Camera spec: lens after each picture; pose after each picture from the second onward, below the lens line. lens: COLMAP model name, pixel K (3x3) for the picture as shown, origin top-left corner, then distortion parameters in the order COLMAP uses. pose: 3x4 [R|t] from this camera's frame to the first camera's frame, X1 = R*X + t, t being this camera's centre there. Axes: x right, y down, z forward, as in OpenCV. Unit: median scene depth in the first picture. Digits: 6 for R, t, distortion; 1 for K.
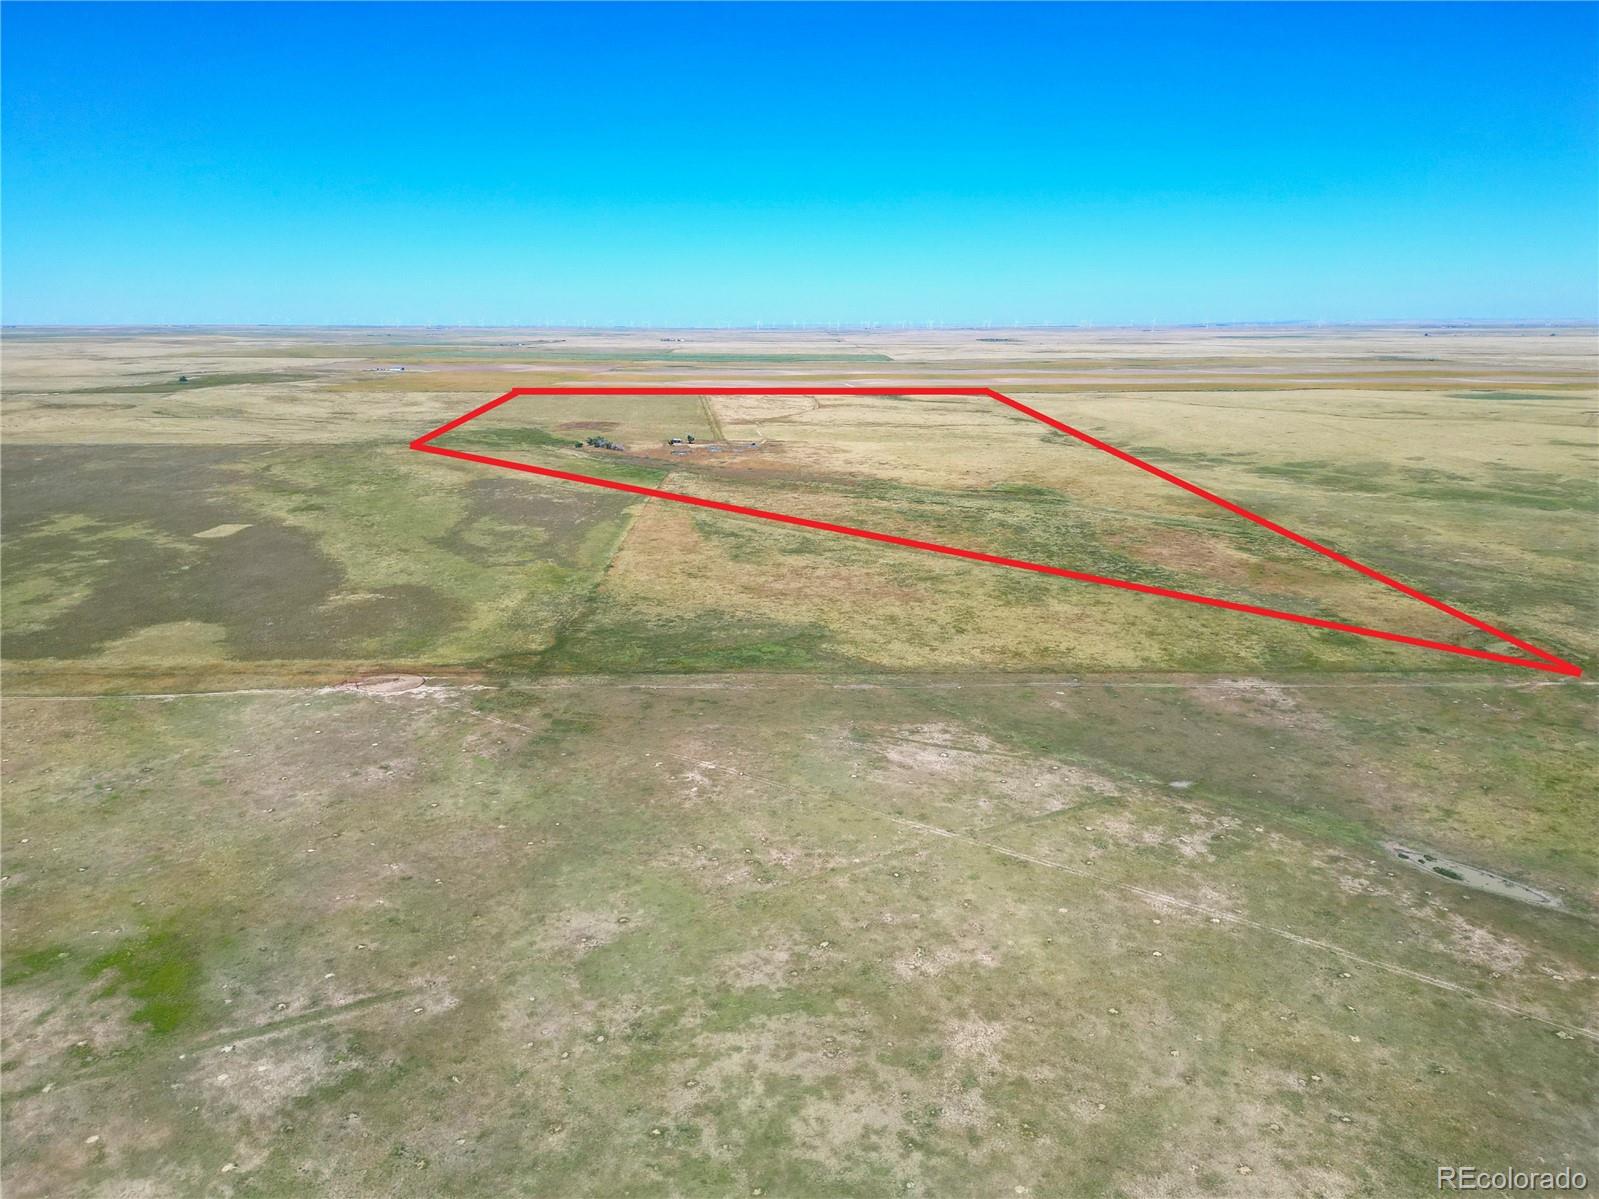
lens RADIAL K [[1118.2, 0, 798.6], [0, 1118.2, 595.2], [0, 0, 1]] dist [0.070081, -0.062648]
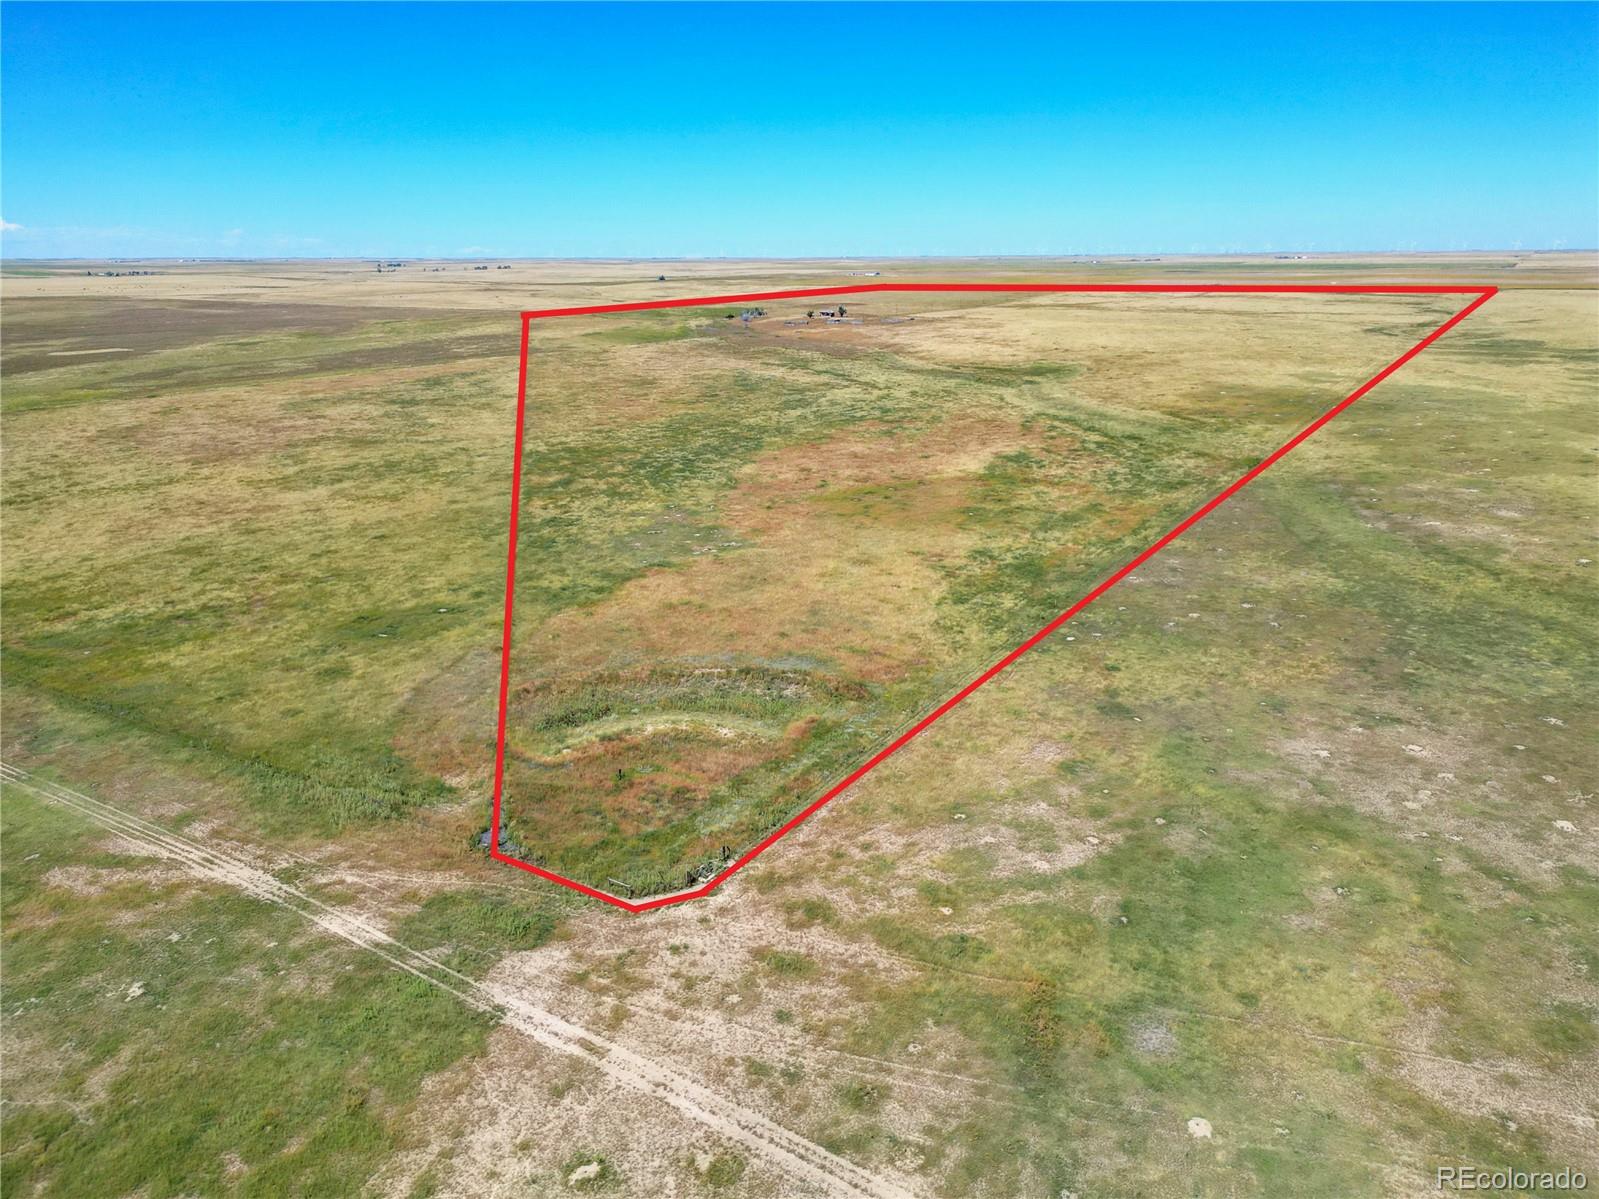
lens RADIAL K [[1118.2, 0, 794.4], [0, 1118.2, 600.5], [0, 0, 1]] dist [0.070081, -0.062648]
pose [[0.845481, 0.154743, -0.511093, 0.459053], [-0.123627, 0.987812, 0.094566, -0.011843], [0.519497, -0.016769, 0.854308, 0.440902]]
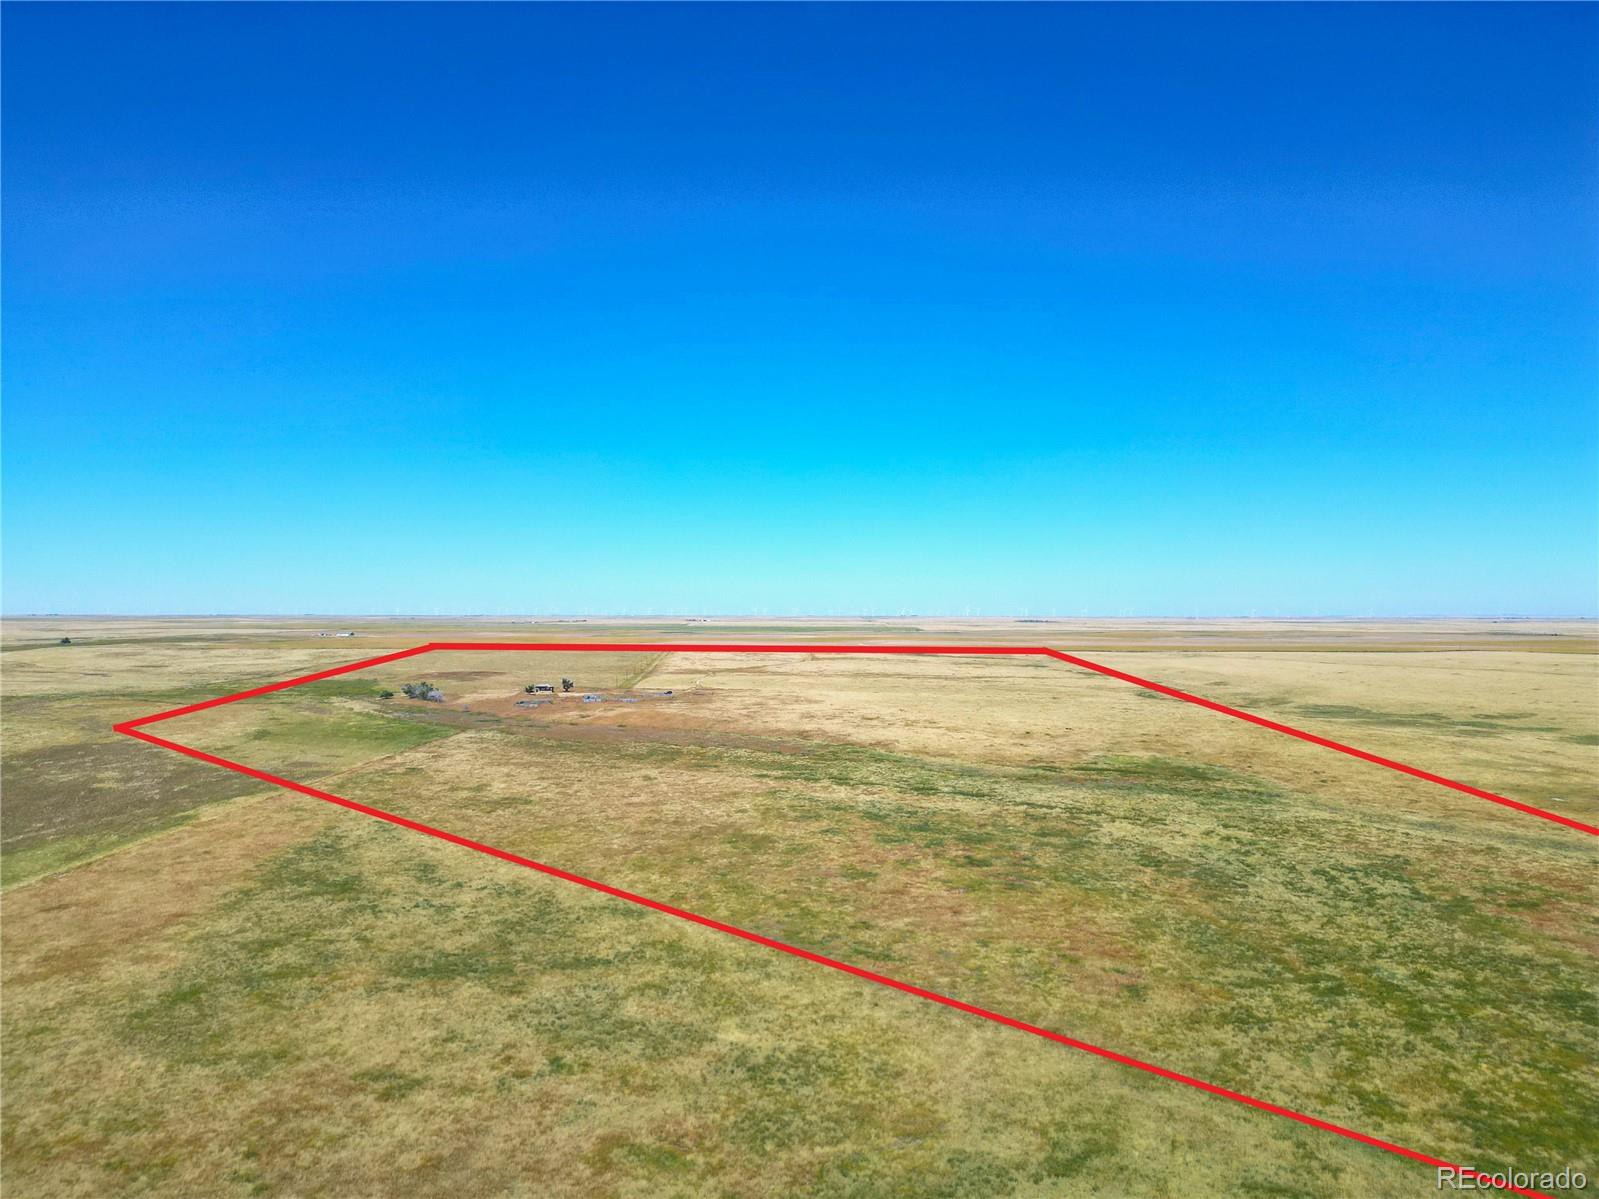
lens RADIAL K [[1118.2, 0, 798.6], [0, 1118.2, 595.5], [0, 0, 1]] dist [0.070081, -0.062648]
pose [[0.999347, 0.003638, -0.035962, 0.076430], [-0.012592, 0.967635, -0.252040, -0.047932], [0.033881, 0.252328, 0.967048, 0.578841]]
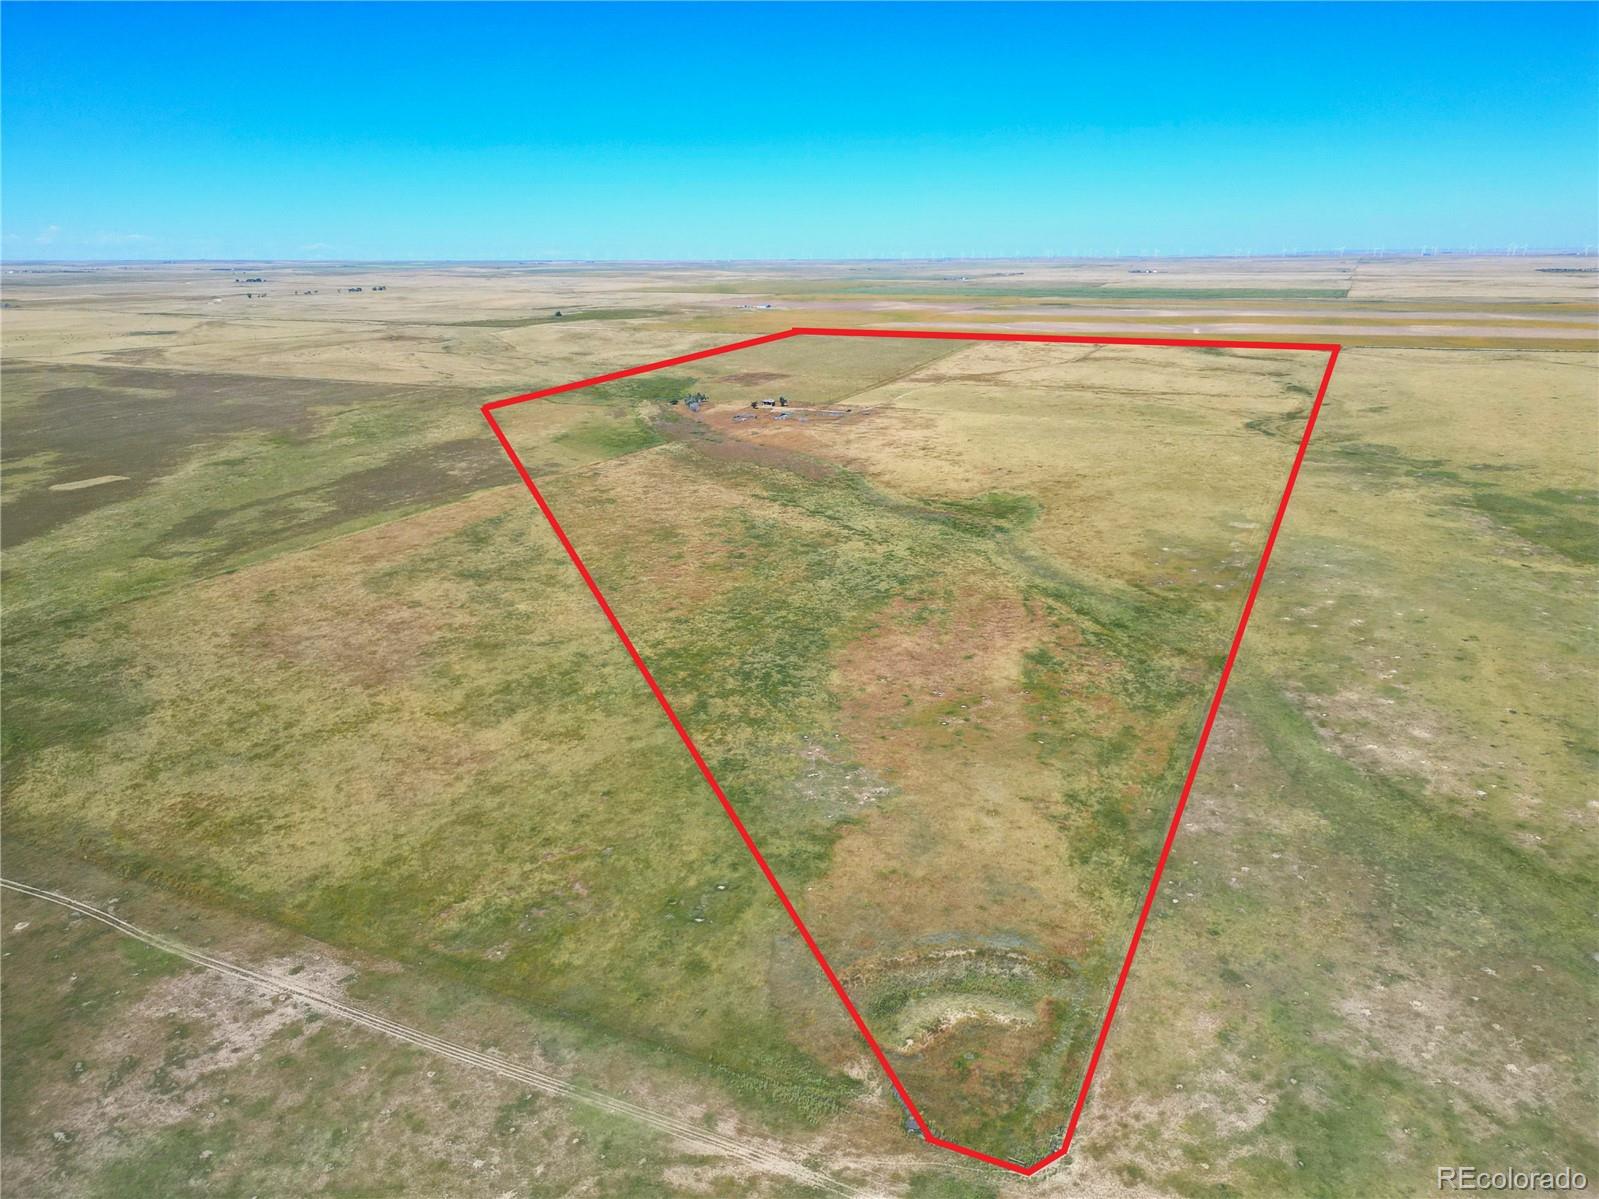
lens RADIAL K [[1118.2, 0, 793.8], [0, 1118.2, 594.6], [0, 0, 1]] dist [0.070081, -0.062648]
pose [[0.900663, 0.122676, -0.416842, 0.422327], [-0.098779, 0.992007, 0.078516, -0.088193], [0.423142, -0.029542, 0.905582, 0.323397]]
